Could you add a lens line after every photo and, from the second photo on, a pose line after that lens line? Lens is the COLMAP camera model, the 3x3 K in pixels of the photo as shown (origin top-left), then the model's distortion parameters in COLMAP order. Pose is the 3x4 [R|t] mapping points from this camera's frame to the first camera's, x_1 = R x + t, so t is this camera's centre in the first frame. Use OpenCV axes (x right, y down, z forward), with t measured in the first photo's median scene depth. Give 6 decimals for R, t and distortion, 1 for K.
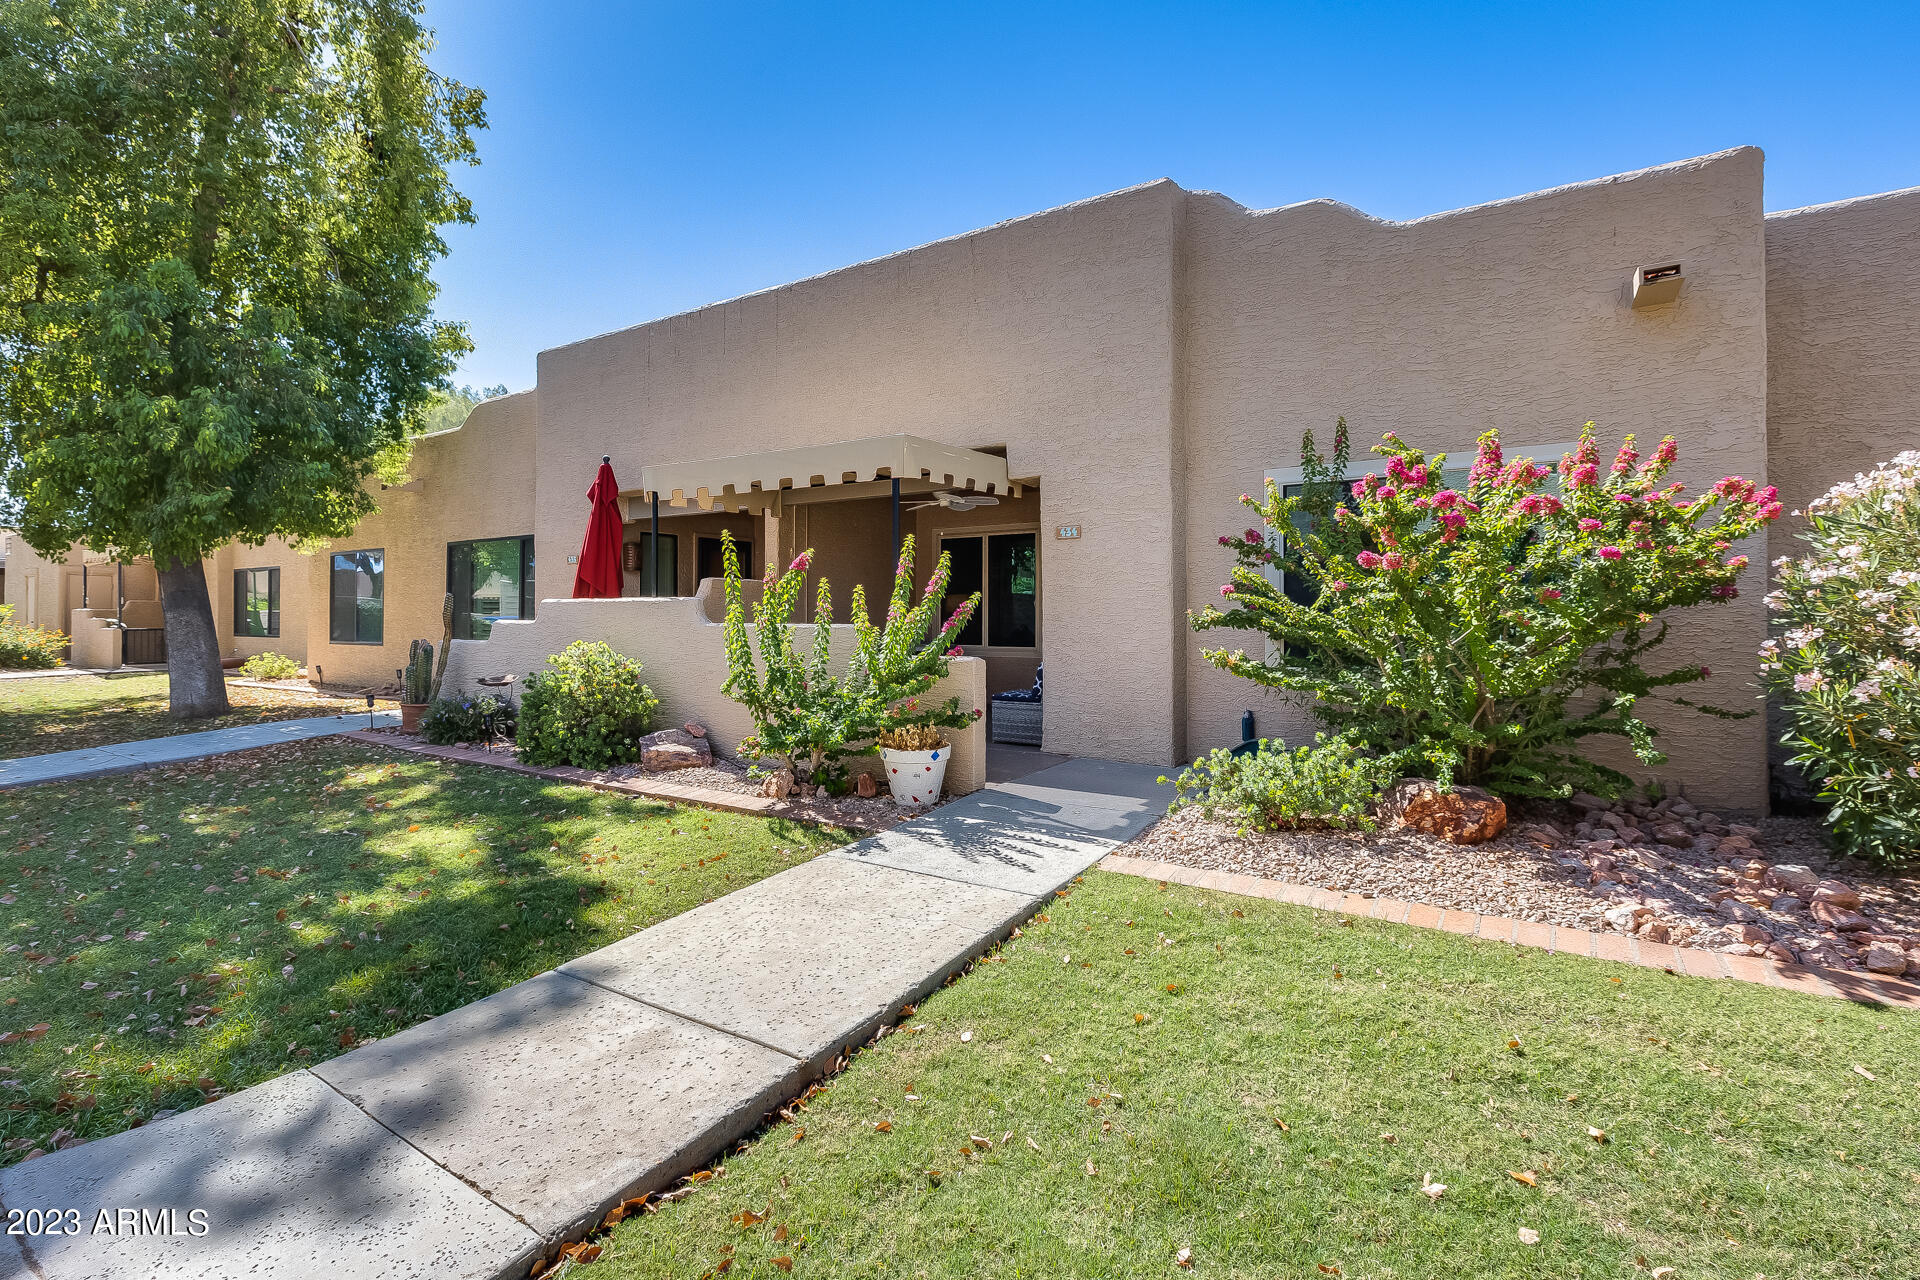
lens RADIAL K [[920.6, 0, 958.6], [0, 920.6, 626.5], [0, 0, 1]] dist [0.003404, 0.000701]
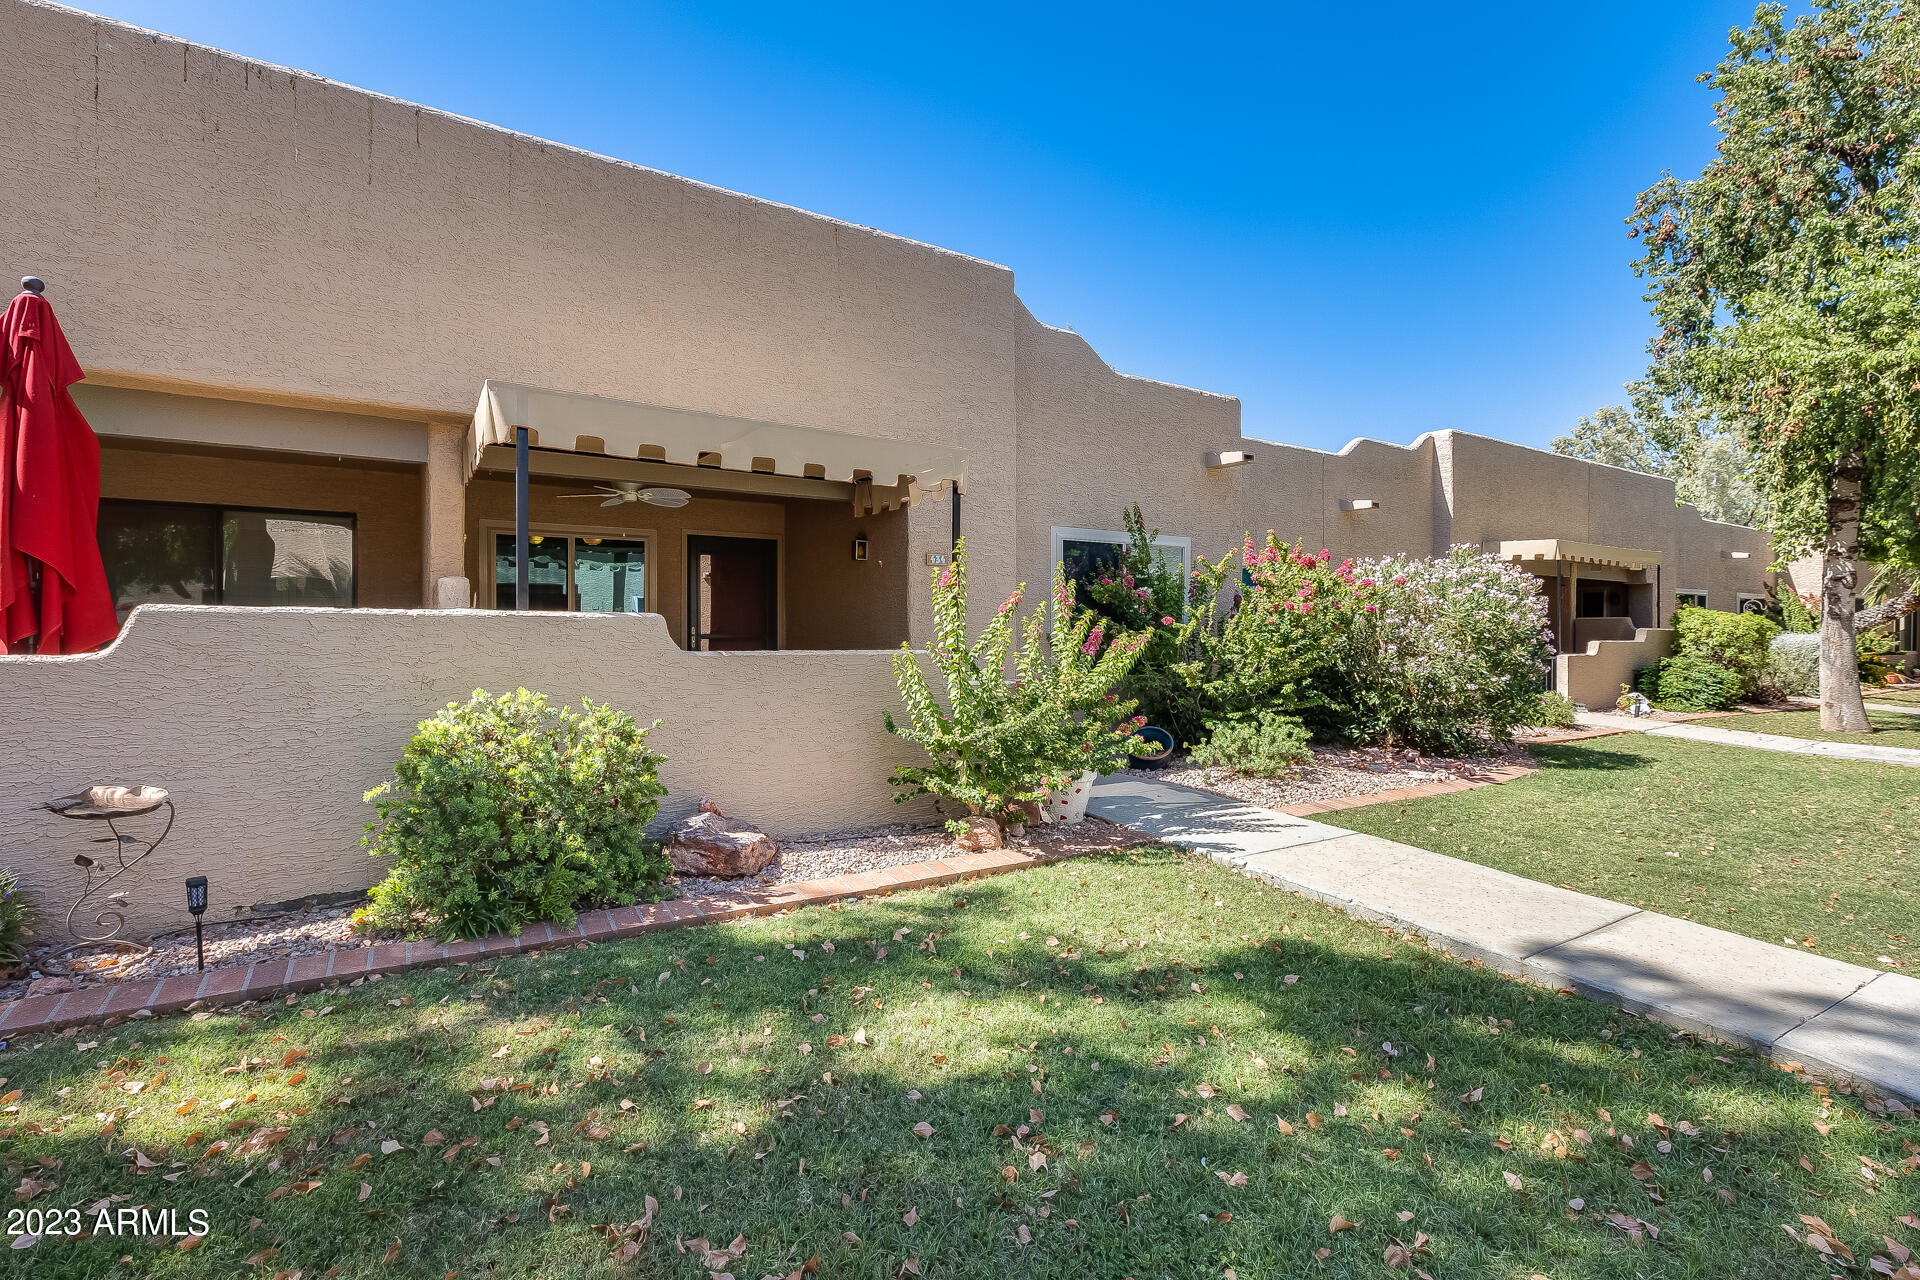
lens RADIAL K [[872.2, 0, 978.0], [0, 872.2, 656.7], [0, 0, 1]] dist [0.001016, -0.000198]
pose [[0.400110, -0.025201, 0.916121, -0.835649], [0.007127, 0.999677, 0.024386, -0.015179], [-0.916440, -0.003228, 0.400160, 0.590386]]
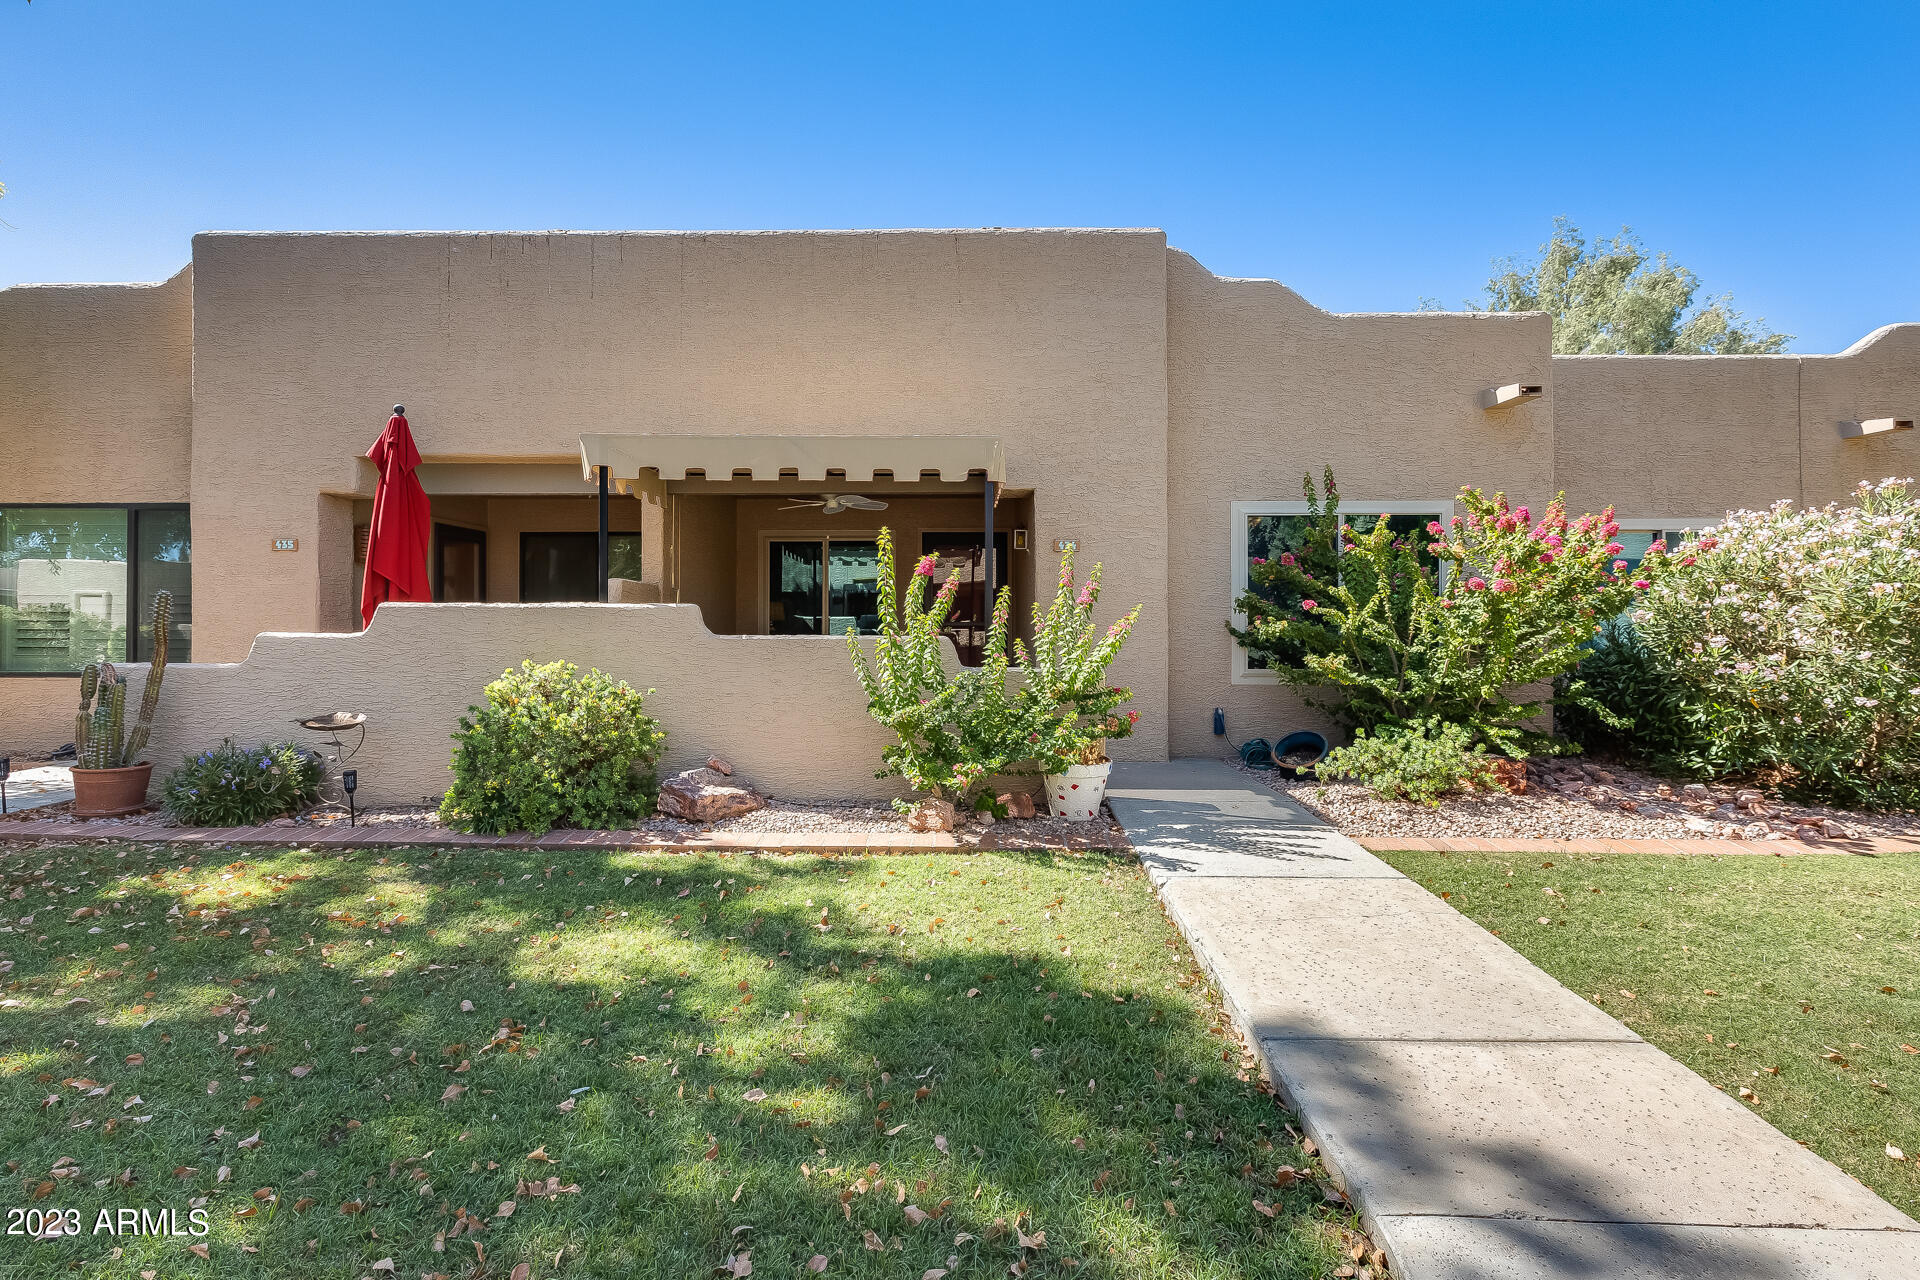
lens RADIAL K [[895.5, 0, 972.5], [0, 895.5, 642.7], [0, 0, 1]] dist [0.003679, 0.000670]
pose [[0.836055, -0.010779, 0.548540, -0.559837], [0.005533, 0.999922, 0.011216, -0.004914], [-0.548618, -0.006342, 0.836049, 0.225229]]
